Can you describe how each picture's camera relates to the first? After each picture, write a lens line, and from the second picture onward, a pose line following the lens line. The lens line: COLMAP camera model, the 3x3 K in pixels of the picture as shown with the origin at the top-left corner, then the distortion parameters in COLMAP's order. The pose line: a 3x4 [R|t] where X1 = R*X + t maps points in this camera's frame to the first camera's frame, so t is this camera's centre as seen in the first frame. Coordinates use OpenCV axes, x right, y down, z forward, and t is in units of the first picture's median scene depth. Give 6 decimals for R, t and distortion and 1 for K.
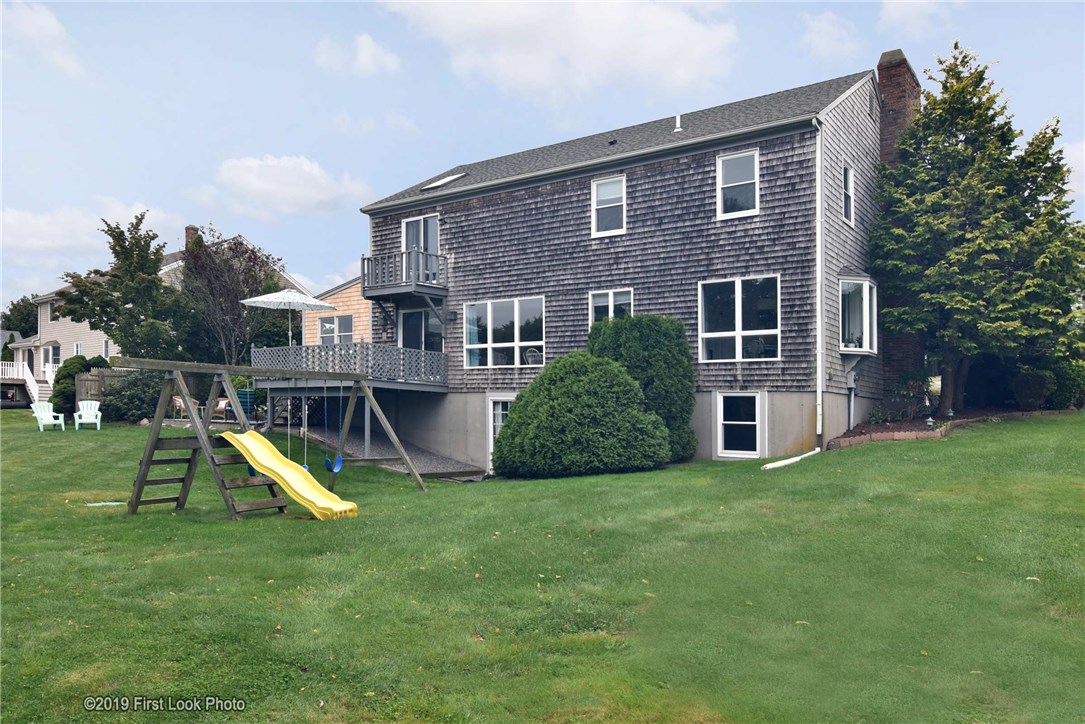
lens RADIAL K [[775.7, 0, 542.7], [0, 775.7, 416.0], [0, 0, 1]] dist [0.001216, -0.000896]
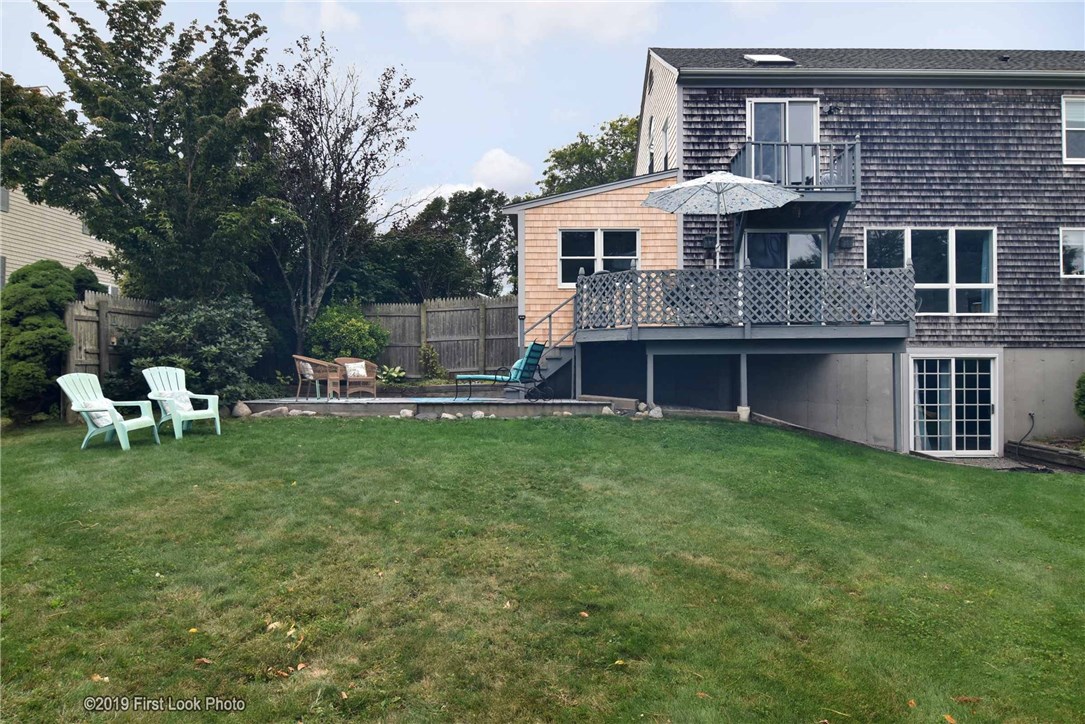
lens RADIAL K [[791.3, 0, 542.5], [0, 791.3, 362.0], [0, 0, 1]] dist [-0.002440, -0.008315]
pose [[0.805110, -0.008662, 0.593062, -0.838836], [0.016016, 0.999846, -0.007139, -0.017146], [-0.592909, 0.015246, 0.805125, 0.608618]]
